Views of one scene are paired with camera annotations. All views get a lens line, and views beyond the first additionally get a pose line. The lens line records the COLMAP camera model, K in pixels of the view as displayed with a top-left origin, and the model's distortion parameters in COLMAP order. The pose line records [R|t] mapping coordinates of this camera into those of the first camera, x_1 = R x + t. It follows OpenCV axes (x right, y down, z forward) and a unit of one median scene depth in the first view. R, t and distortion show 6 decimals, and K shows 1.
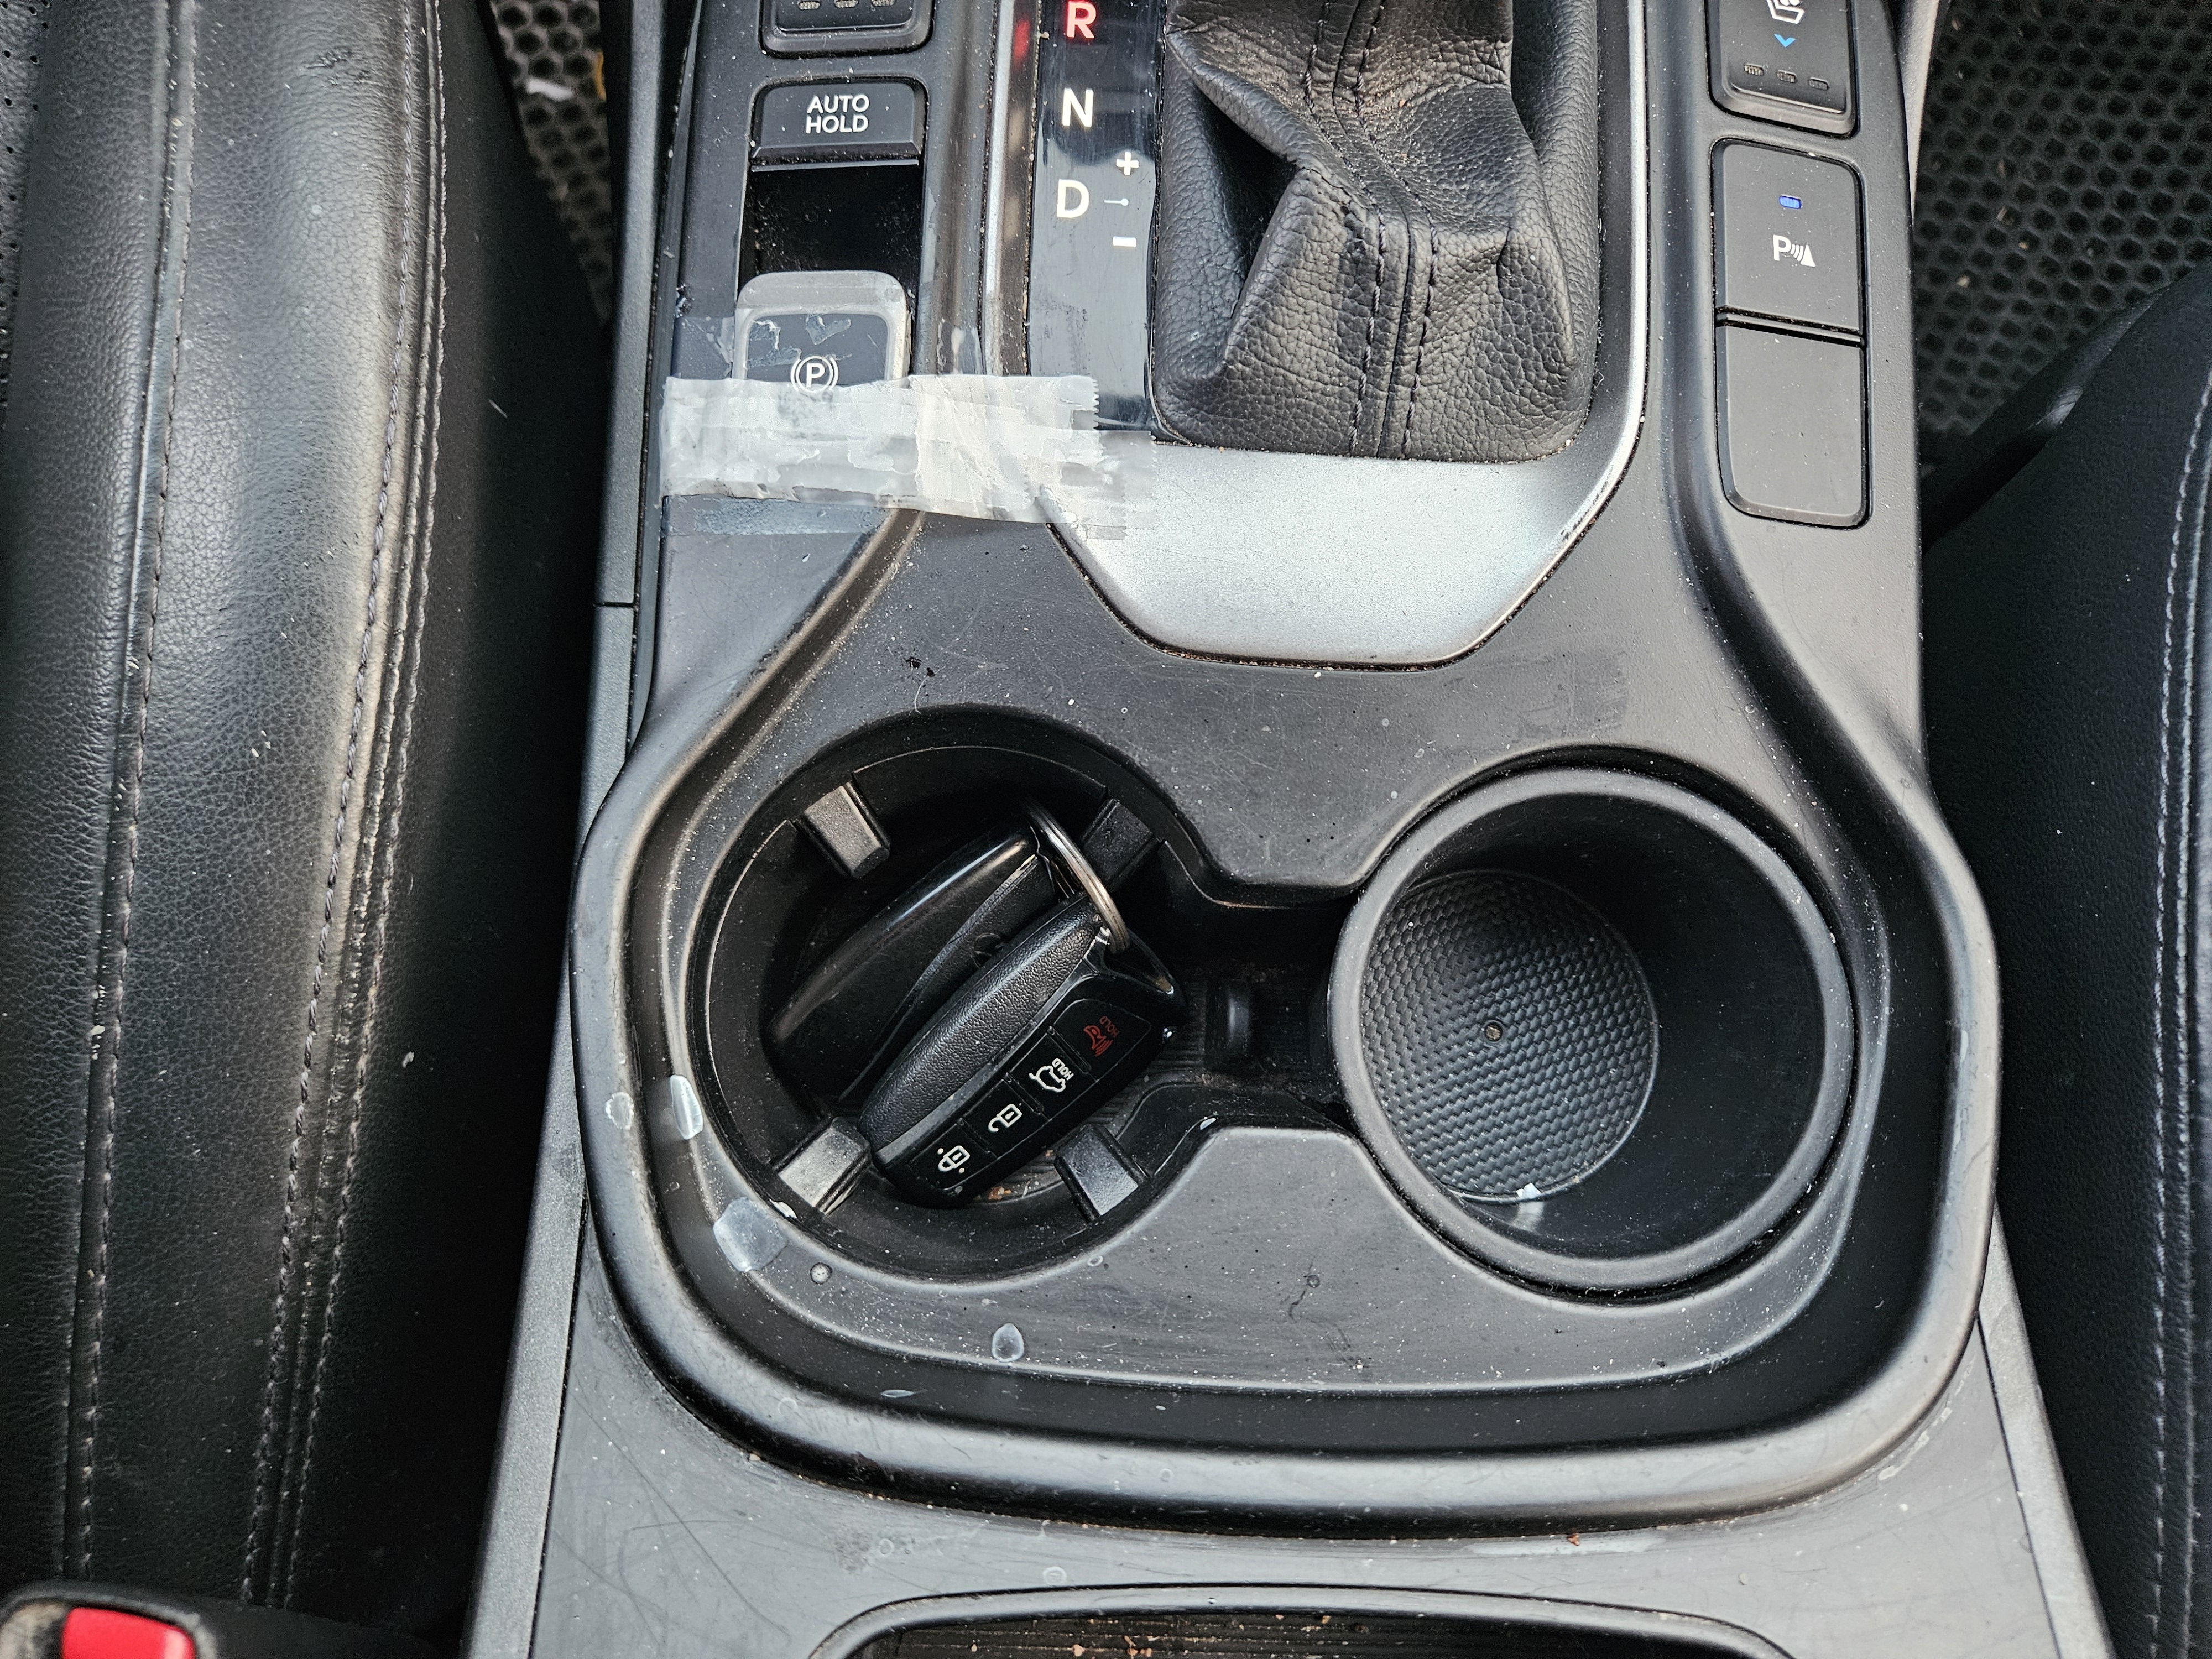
lens RADIAL K [[1502.8, 0, 1106.0], [0, 1502.8, 829.5], [0, 0, 1]] dist [0.073213, -0.051509]
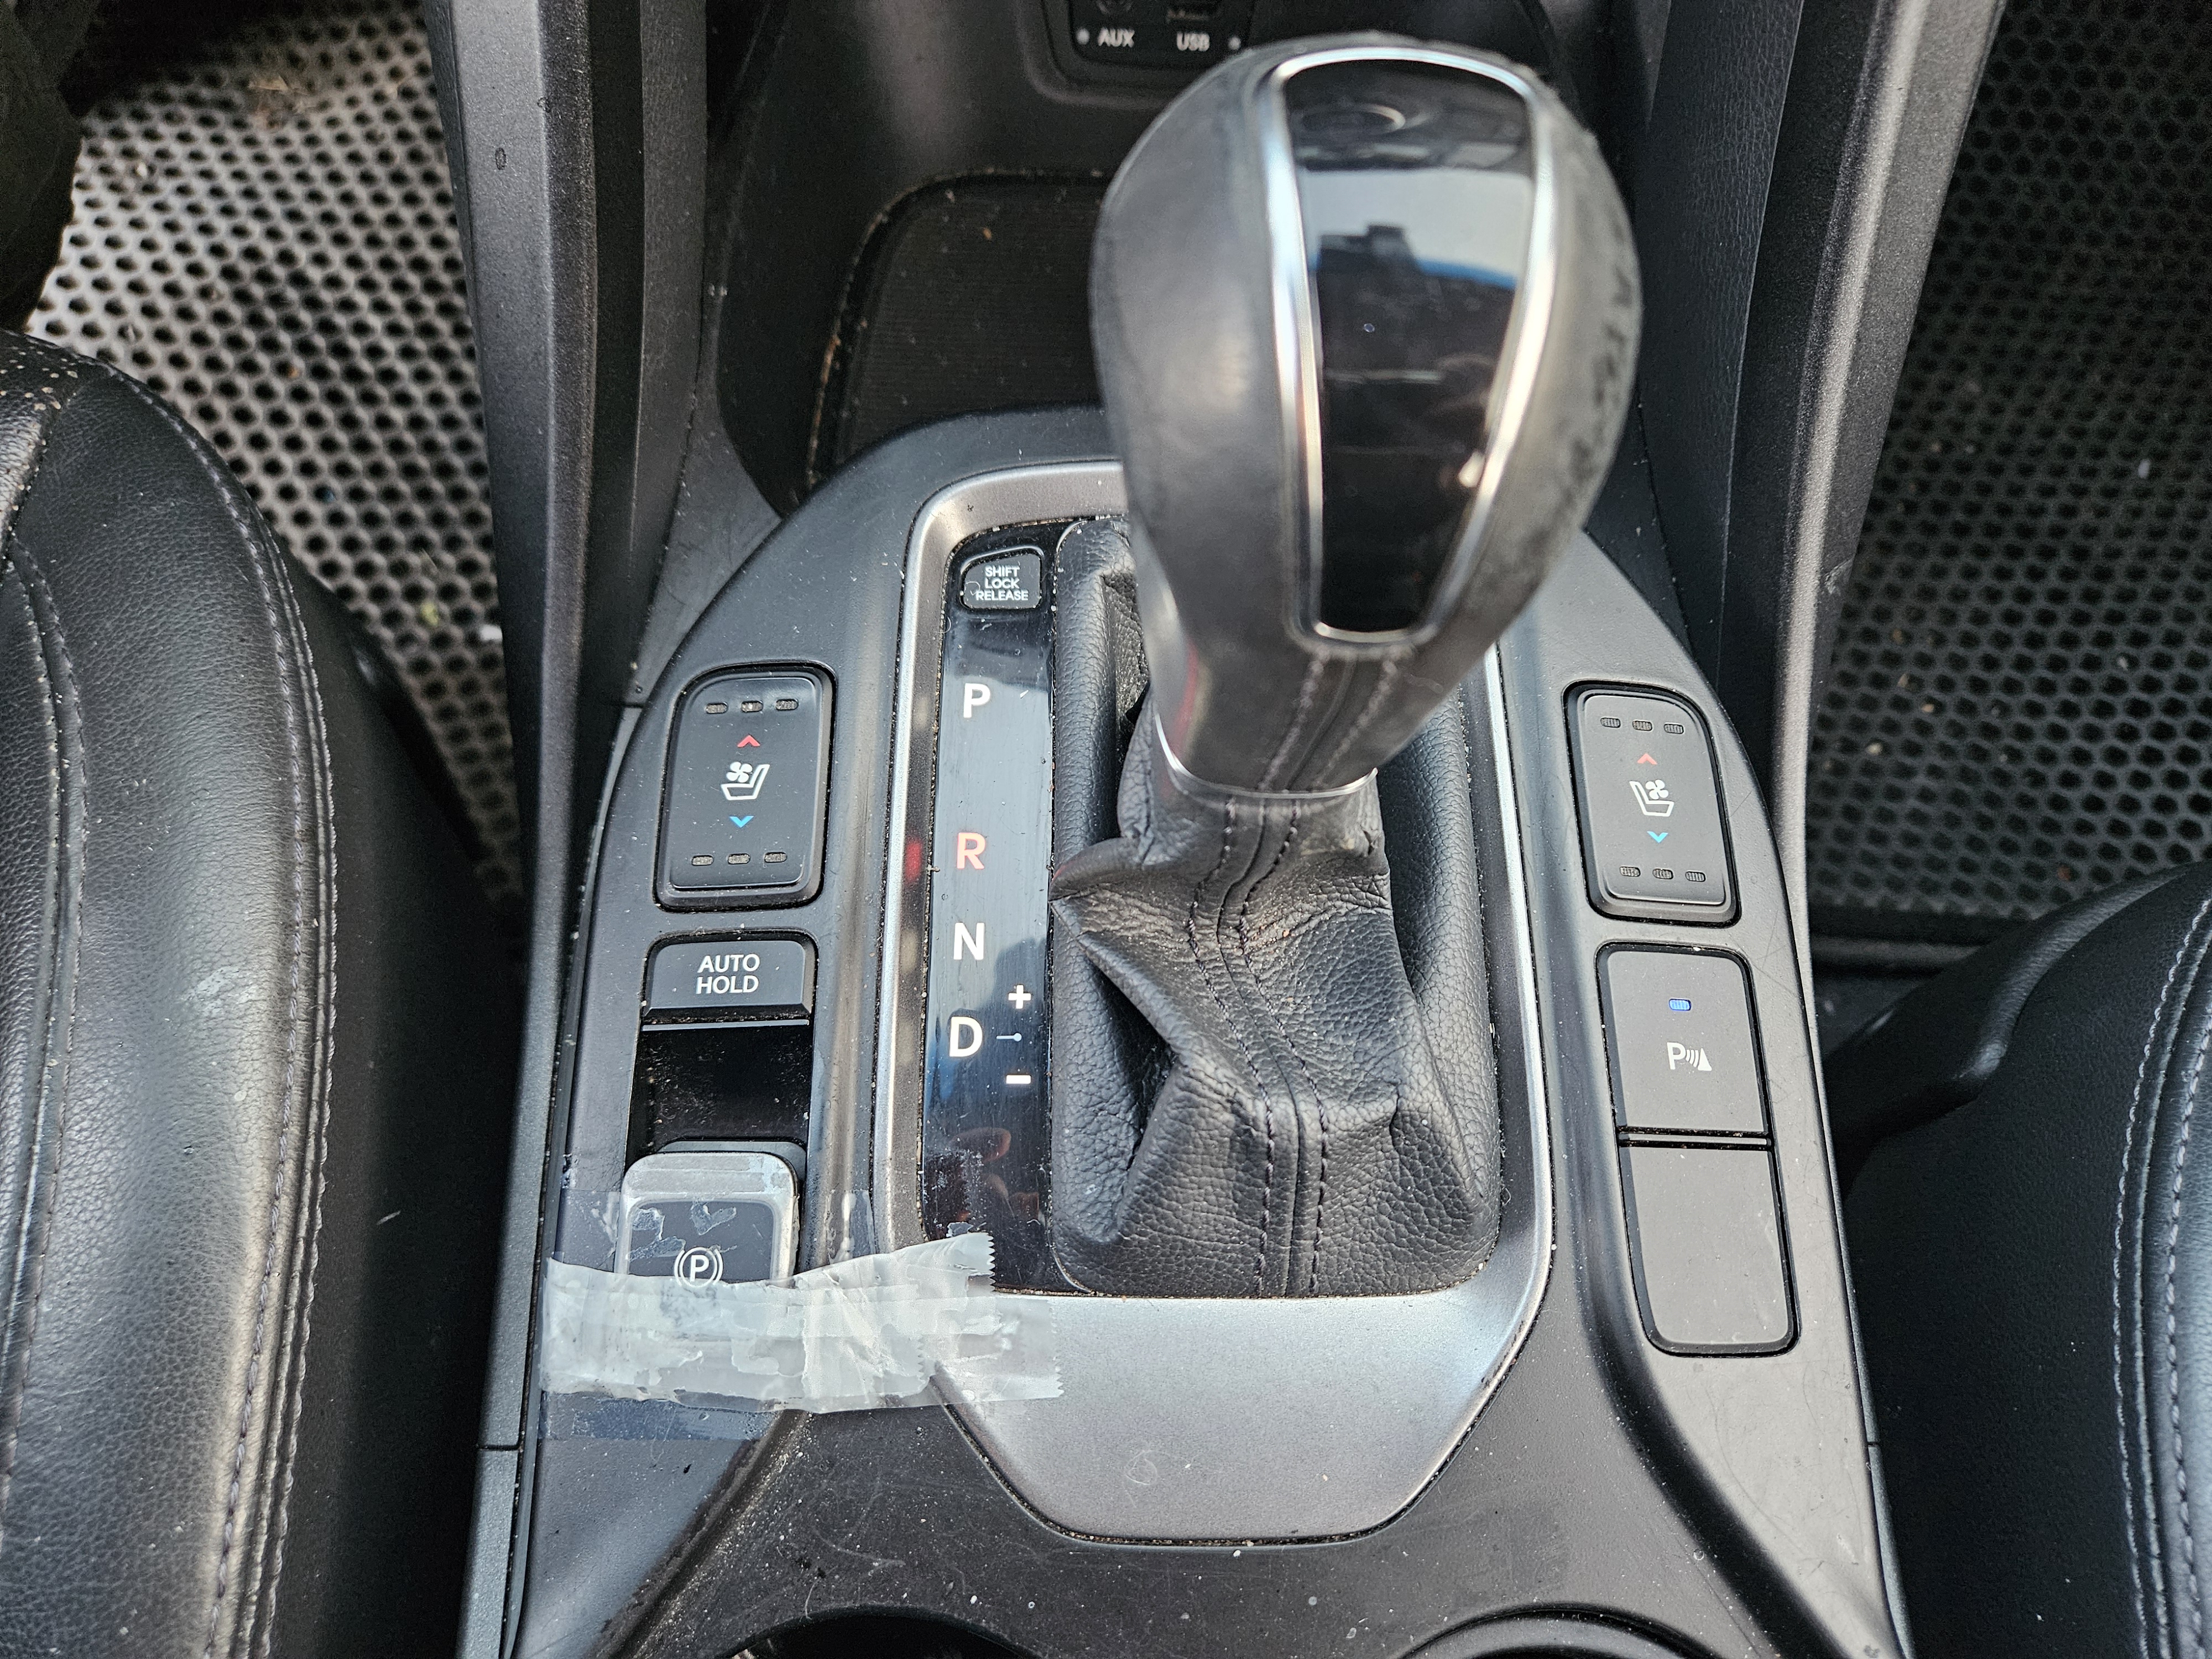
lens RADIAL K [[1490.7, 0, 1093.2], [0, 1490.7, 826.6], [0, 0, 1]] dist [0.070737, -0.056735]
pose [[0.999171, -0.040543, 0.003751, 0.066007], [0.040666, 0.989121, -0.141371, -0.419404], [0.002021, 0.141407, 0.989950, 0.005844]]
